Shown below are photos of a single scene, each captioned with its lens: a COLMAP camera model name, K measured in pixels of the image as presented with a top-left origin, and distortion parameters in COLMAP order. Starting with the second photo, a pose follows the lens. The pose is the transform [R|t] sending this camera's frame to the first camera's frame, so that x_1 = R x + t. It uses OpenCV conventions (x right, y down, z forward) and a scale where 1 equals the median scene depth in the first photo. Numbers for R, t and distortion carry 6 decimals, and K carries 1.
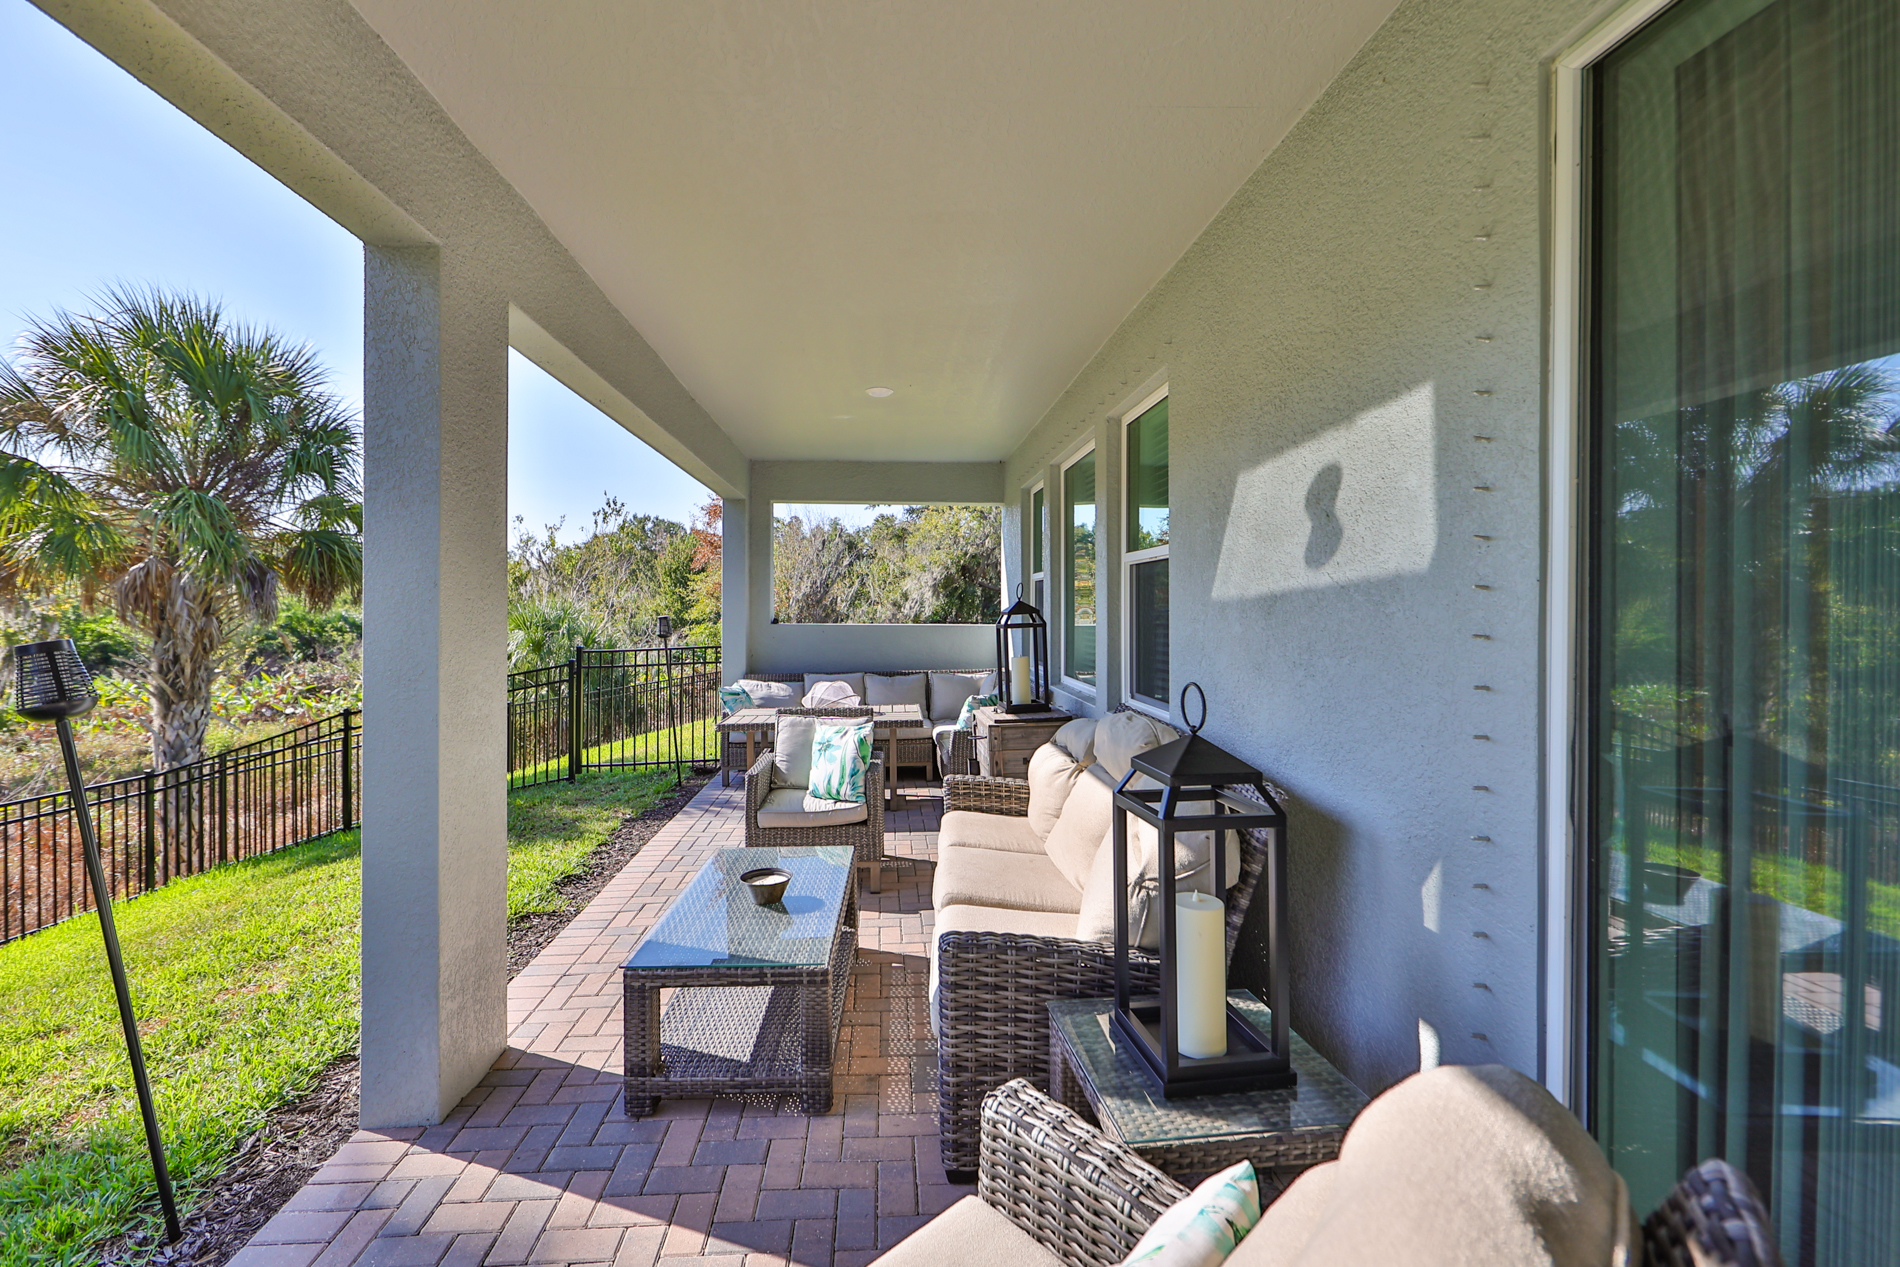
lens RADIAL K [[795.6, 0, 918.6], [0, 795.6, 605.5], [0, 0, 1]] dist [-0.000145, -0.000158]
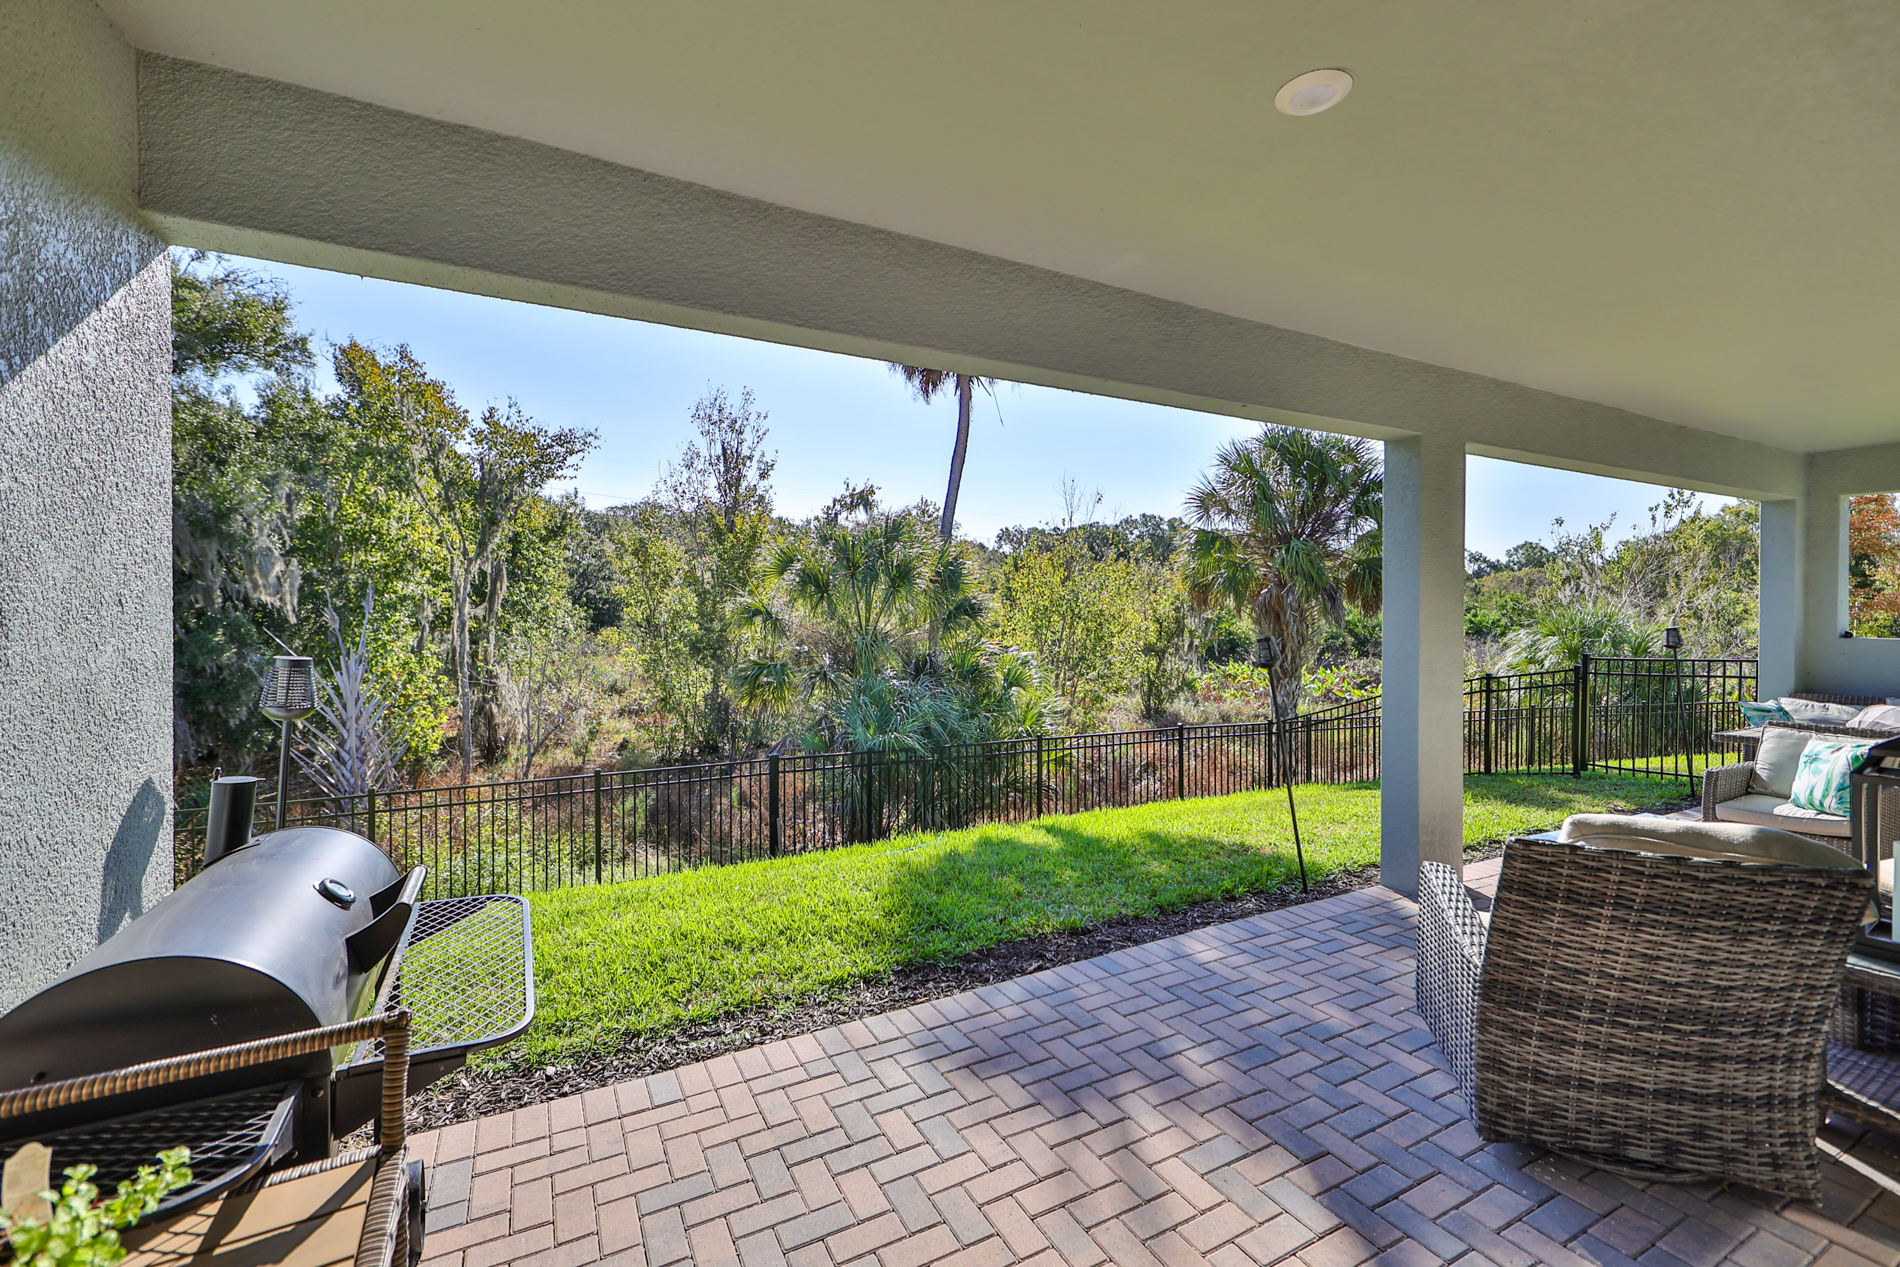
lens RADIAL K [[779.6, 0, 947.0], [0, 779.6, 626.7], [0, 0, 1]] dist [0.006954, -0.000068]
pose [[0.414110, 0.015363, -0.910097, 0.189746], [0.004884, 0.999806, 0.019100, -0.010487], [0.910214, -0.012354, 0.413954, -0.241590]]
